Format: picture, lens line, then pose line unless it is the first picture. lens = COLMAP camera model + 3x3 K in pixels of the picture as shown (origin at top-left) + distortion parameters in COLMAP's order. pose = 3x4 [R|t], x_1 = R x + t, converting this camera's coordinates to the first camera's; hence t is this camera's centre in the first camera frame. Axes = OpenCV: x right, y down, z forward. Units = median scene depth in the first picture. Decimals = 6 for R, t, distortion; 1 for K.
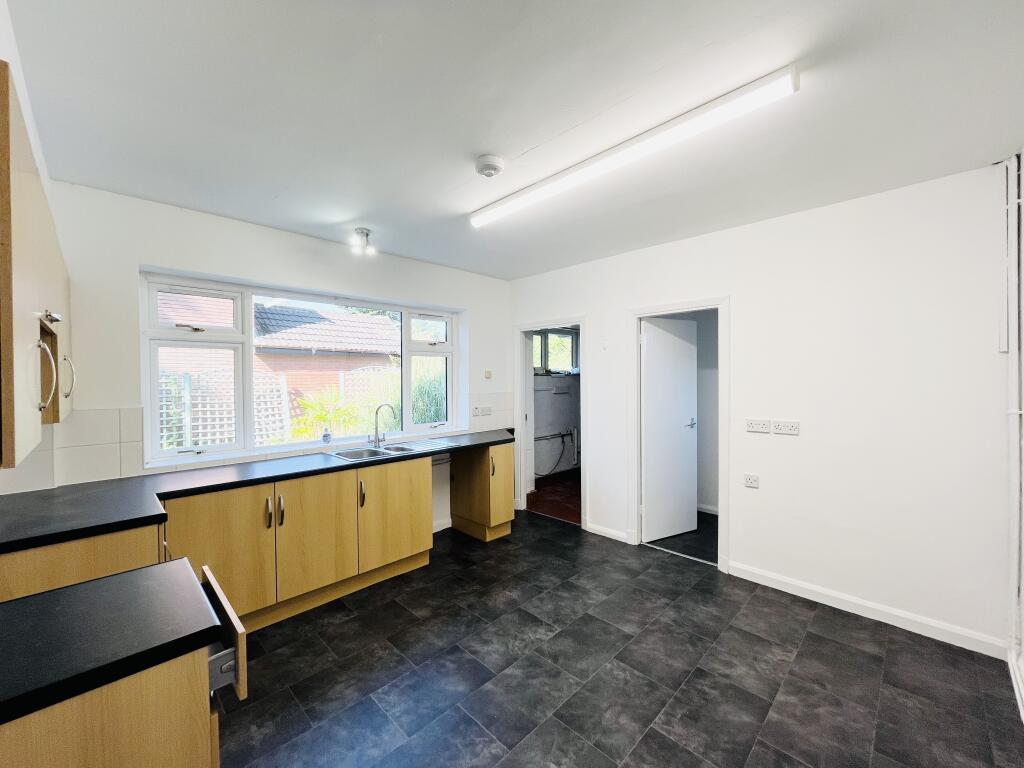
lens RADIAL K [[411.5, 0, 512.0], [0, 411.5, 384.0], [0, 0, 1]] dist [-0.000946, -0.000355]
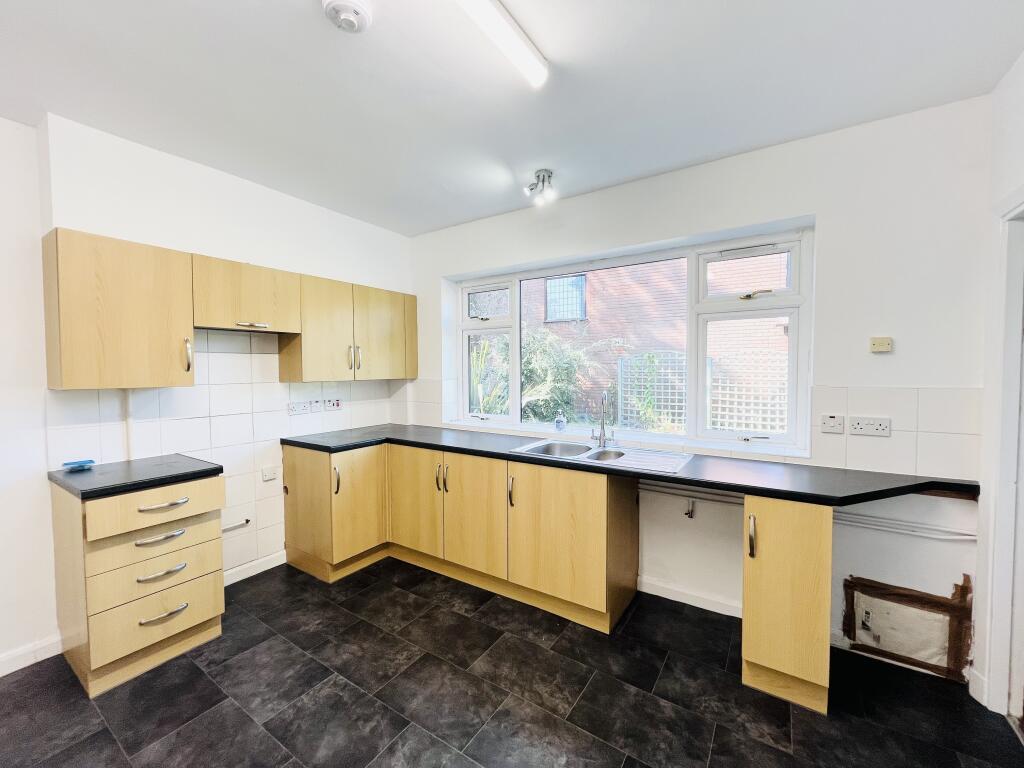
lens RADIAL K [[411.5, 0, 512.0], [0, 411.5, 384.0], [0, 0, 1]] dist [-0.000946, -0.000355]
pose [[0.199859, 0.044529, -0.978812, 0.413965], [-0.010883, 0.999006, 0.043226, 0.005093], [0.979764, 0.002013, 0.200145, 0.735264]]
